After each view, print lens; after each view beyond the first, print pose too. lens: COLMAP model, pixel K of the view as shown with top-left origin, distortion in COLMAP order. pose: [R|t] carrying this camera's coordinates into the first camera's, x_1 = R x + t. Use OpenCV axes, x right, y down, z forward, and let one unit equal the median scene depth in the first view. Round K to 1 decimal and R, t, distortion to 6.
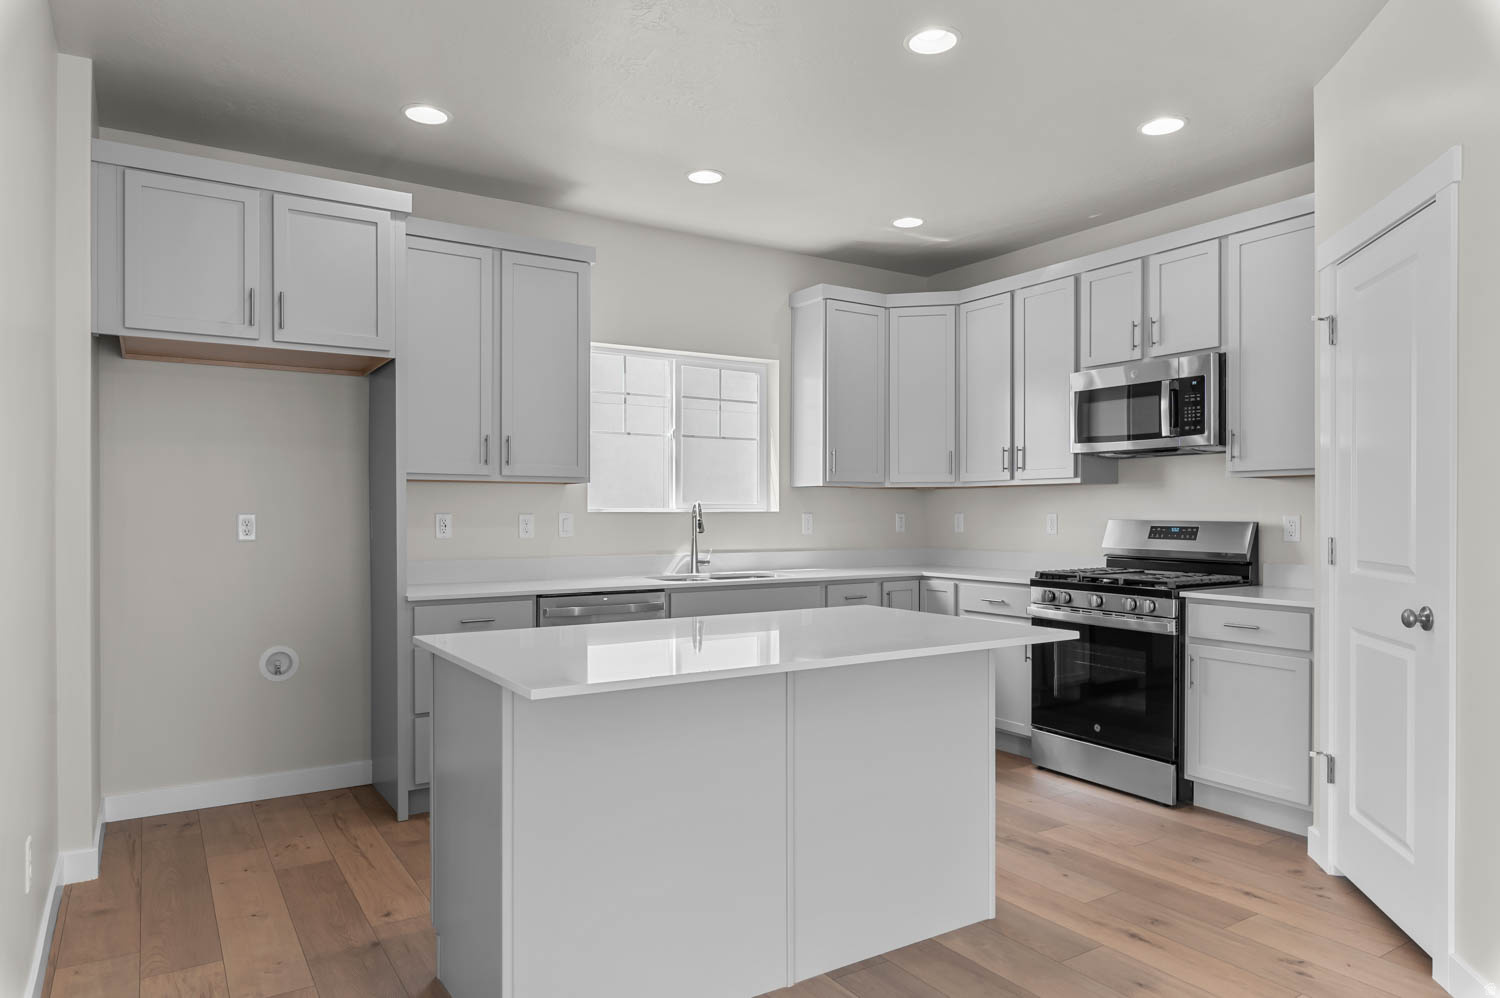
lens RADIAL K [[947.3, 0, 757.7], [0, 947.3, 510.5], [0, 0, 1]] dist [-0.009334, 0.000207]
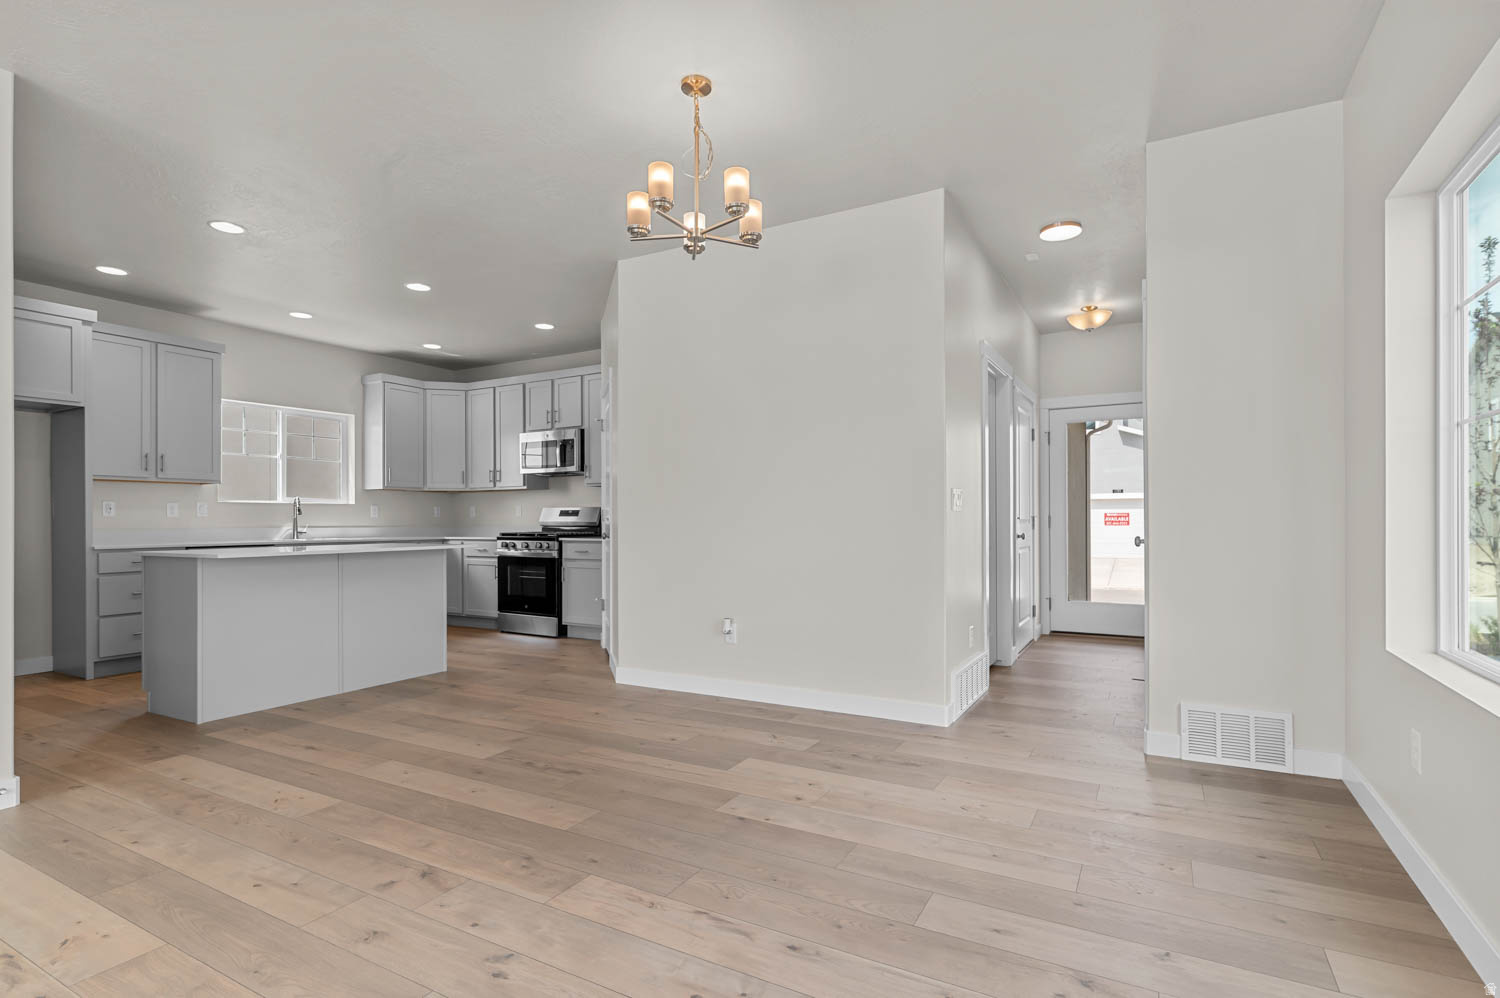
lens RADIAL K [[731.3, 0, 767.2], [0, 731.3, 516.6], [0, 0, 1]] dist [0.002109, -0.002420]
pose [[0.877653, -0.002520, 0.479290, 0.053760], [0.005120, 0.999978, -0.004118, 0.041372], [-0.479270, 0.006069, 0.877647, -0.634172]]
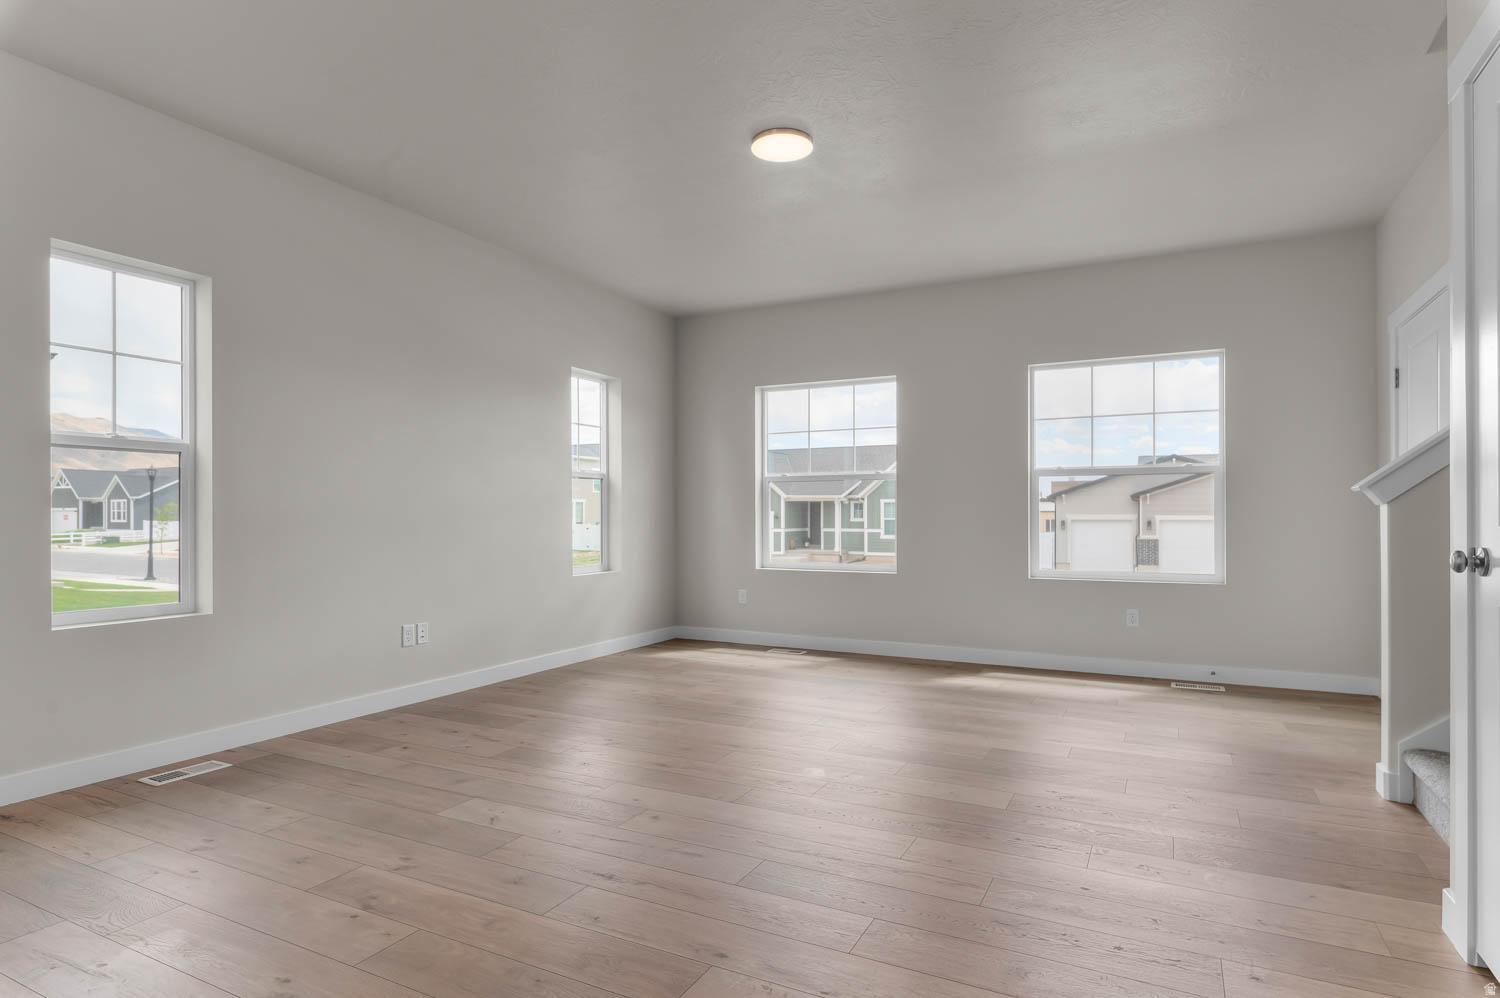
lens RADIAL K [[827.6, 0, 753.1], [0, 827.6, 499.3], [0, 0, 1]] dist [0.002658, -0.000445]
pose [[-0.867122, -0.011615, -0.497960, 0.198784], [-0.000275, 0.999739, -0.022840, 0.043149], [0.498095, -0.019668, -0.866899, 0.431324]]
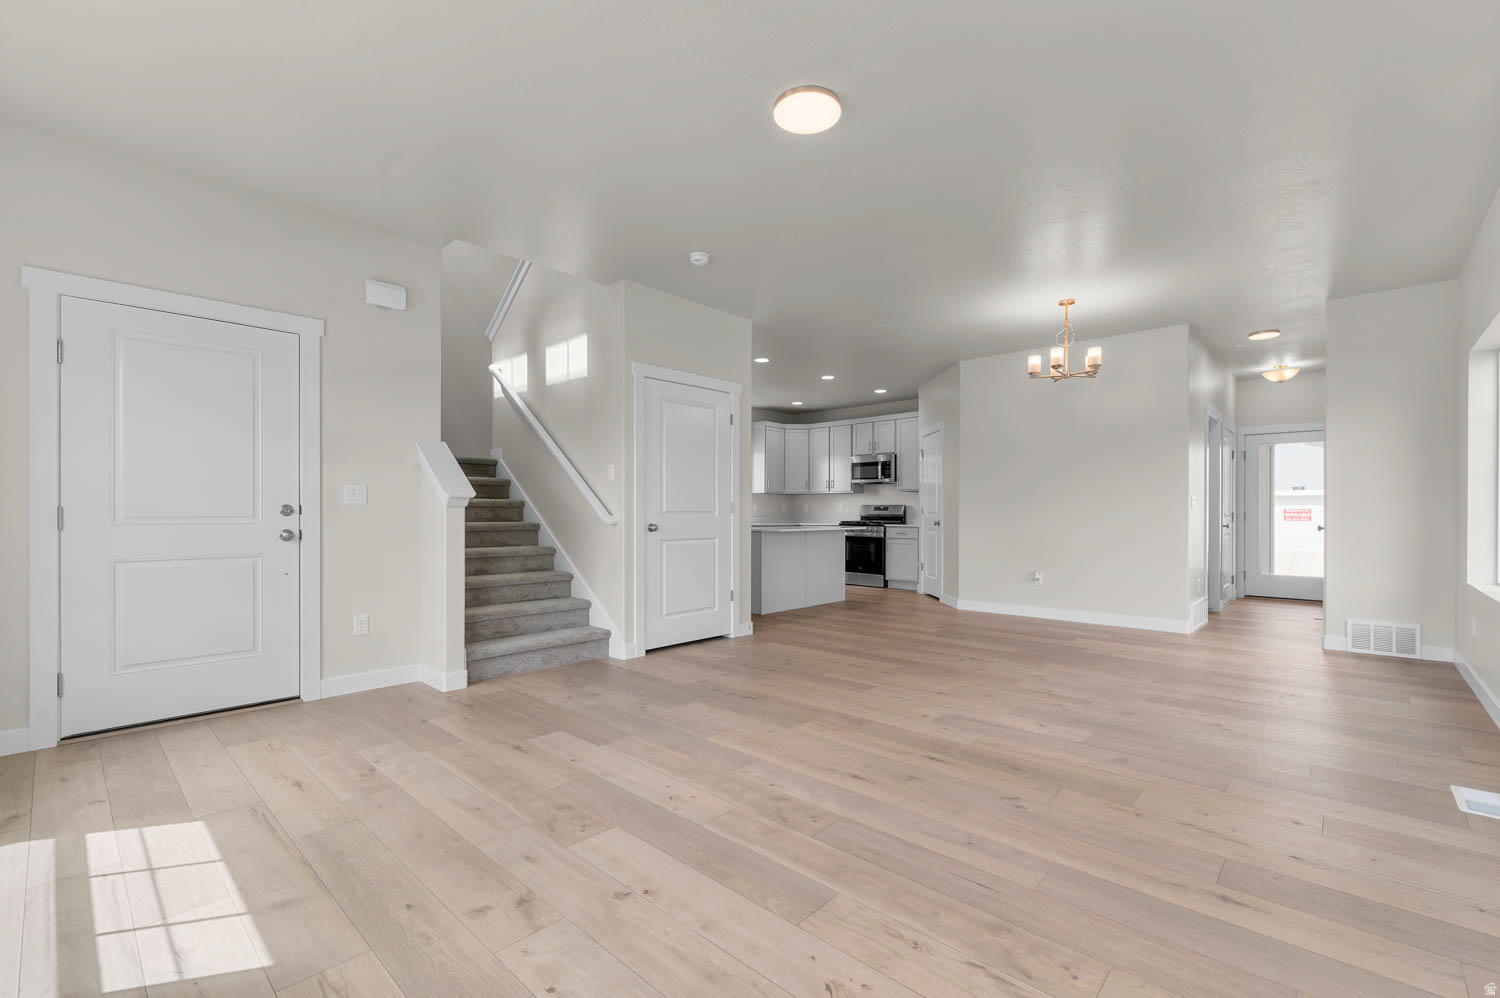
lens RADIAL K [[646.7, 0, 747.4], [0, 646.7, 512.7], [0, 0, 1]] dist [-0.009842, -0.000717]
pose [[0.971369, 0.000638, 0.237574, -0.530413], [-0.000560, 1.000000, -0.000395, 0.039786], [-0.237574, 0.000251, 0.971369, -1.036912]]
